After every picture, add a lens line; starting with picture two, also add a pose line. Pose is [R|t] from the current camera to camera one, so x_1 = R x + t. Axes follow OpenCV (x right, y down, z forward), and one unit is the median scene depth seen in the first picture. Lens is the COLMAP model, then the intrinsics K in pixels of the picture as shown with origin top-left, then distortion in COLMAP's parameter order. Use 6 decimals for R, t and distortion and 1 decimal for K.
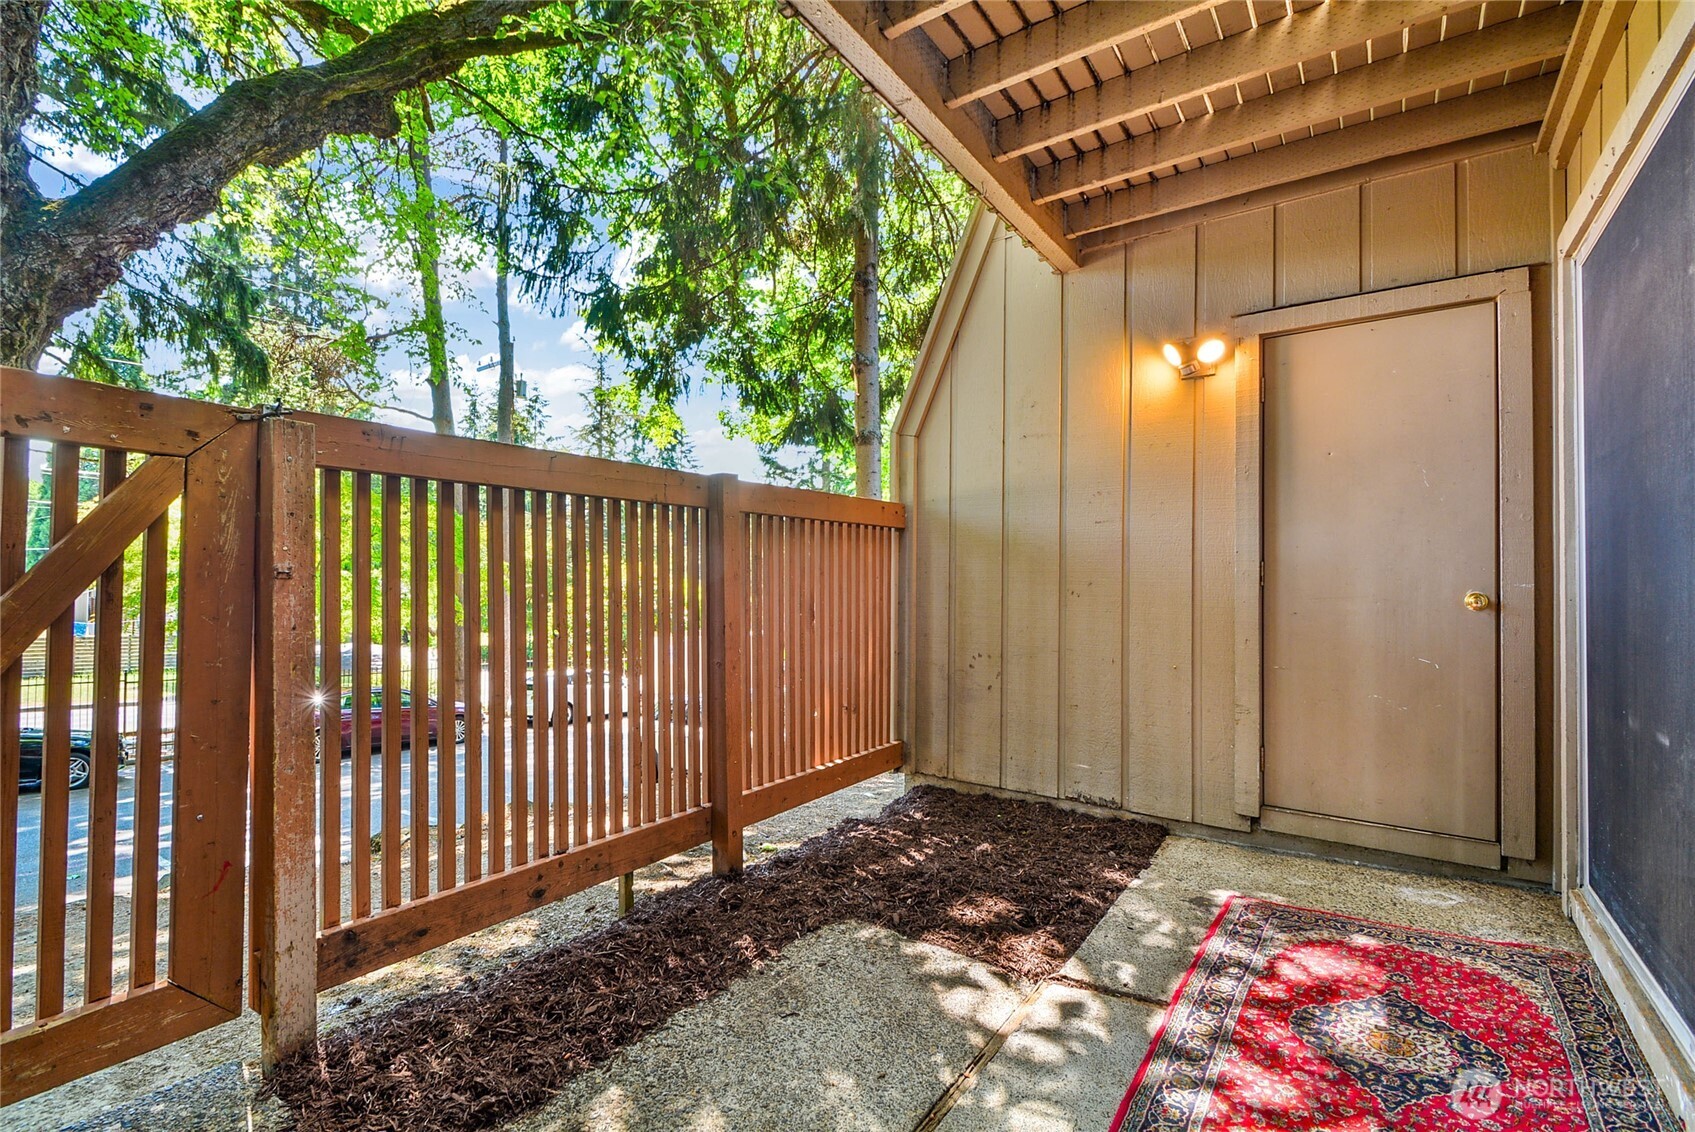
lens RADIAL K [[769.1, 0, 847.6], [0, 769.1, 575.3], [0, 0, 1]] dist [0.003208, -0.000130]
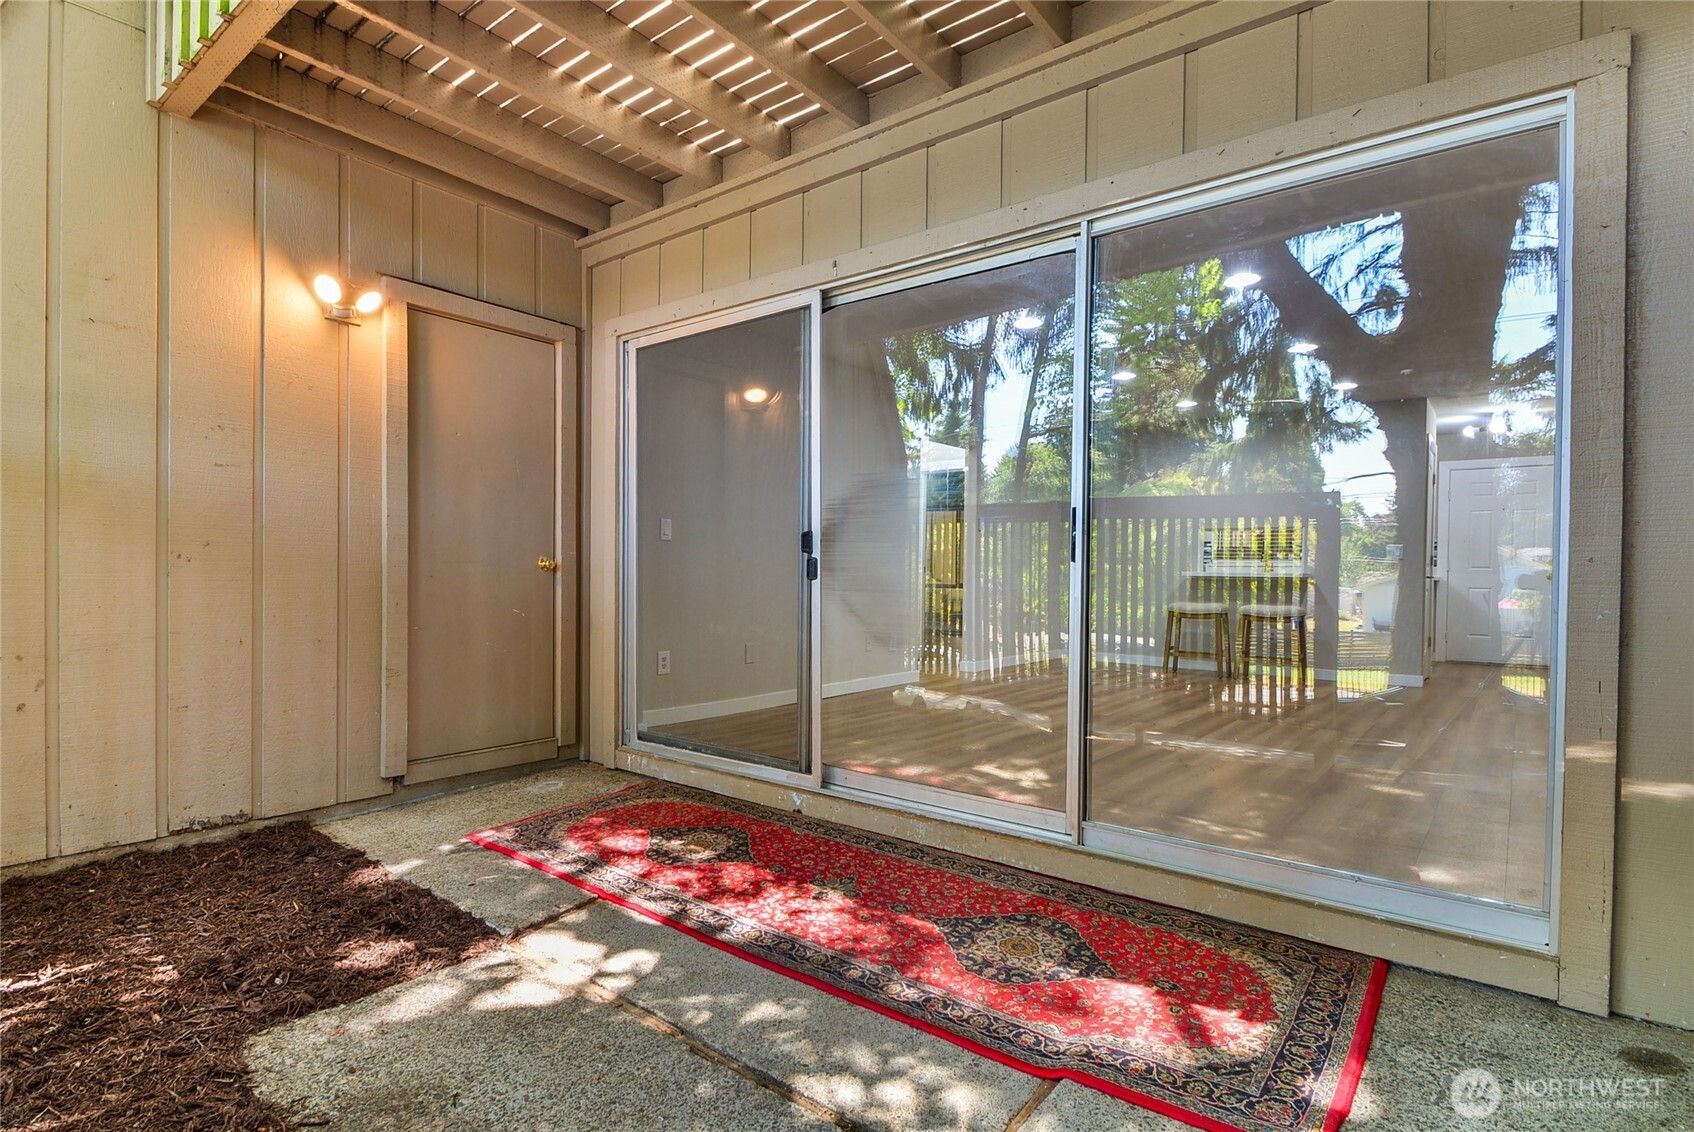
lens RADIAL K [[831.1, 0, 847.2], [0, 831.1, 566.6], [0, 0, 1]] dist [0.034254, 0.000328]
pose [[0.058390, -0.010344, 0.998240, -0.544075], [-0.028578, 0.999519, 0.012029, 0.005650], [-0.997885, -0.029230, 0.058066, 0.345919]]
